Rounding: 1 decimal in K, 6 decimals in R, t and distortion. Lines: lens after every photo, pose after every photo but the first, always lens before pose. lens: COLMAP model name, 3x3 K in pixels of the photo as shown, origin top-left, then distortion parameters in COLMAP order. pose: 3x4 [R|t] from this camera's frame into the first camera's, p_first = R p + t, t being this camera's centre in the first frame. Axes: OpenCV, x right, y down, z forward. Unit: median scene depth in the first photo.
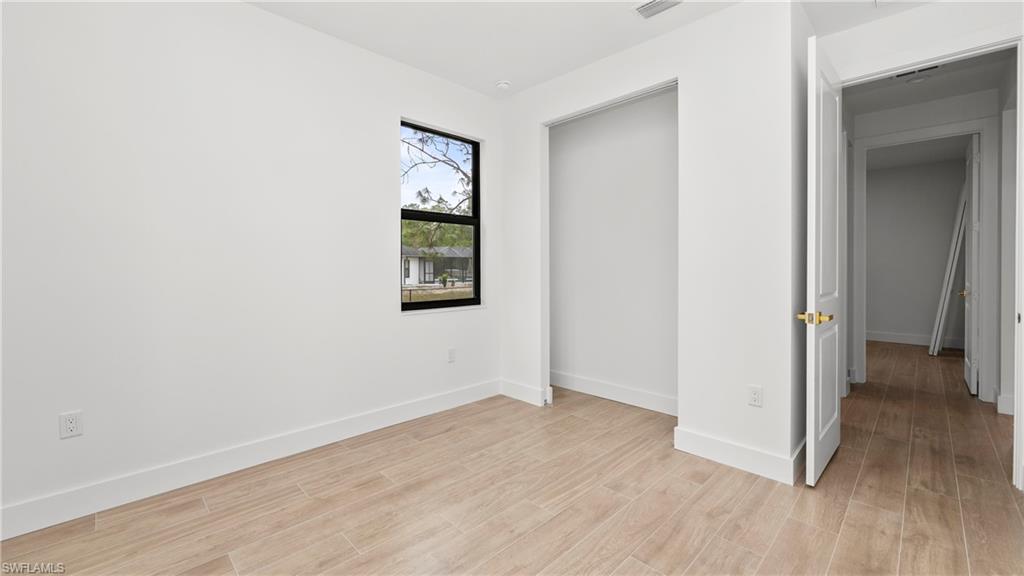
lens RADIAL K [[418.7, 0, 511.2], [0, 418.7, 281.6], [0, 0, 1]] dist [-0.006878, 0.001065]
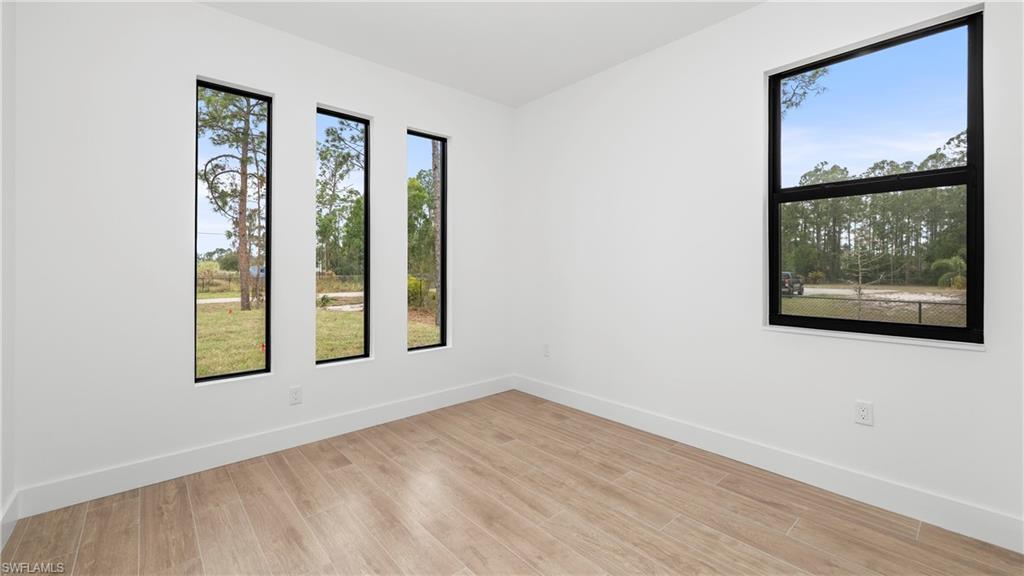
lens RADIAL K [[418.7, 0, 506.0], [0, 418.7, 265.0], [0, 0, 1]] dist [-0.006878, 0.001065]
pose [[-0.071623, -0.005024, -0.997419, 0.720827], [-0.031815, 0.999490, -0.002750, -0.028421], [0.996924, 0.031536, -0.071747, 0.762593]]
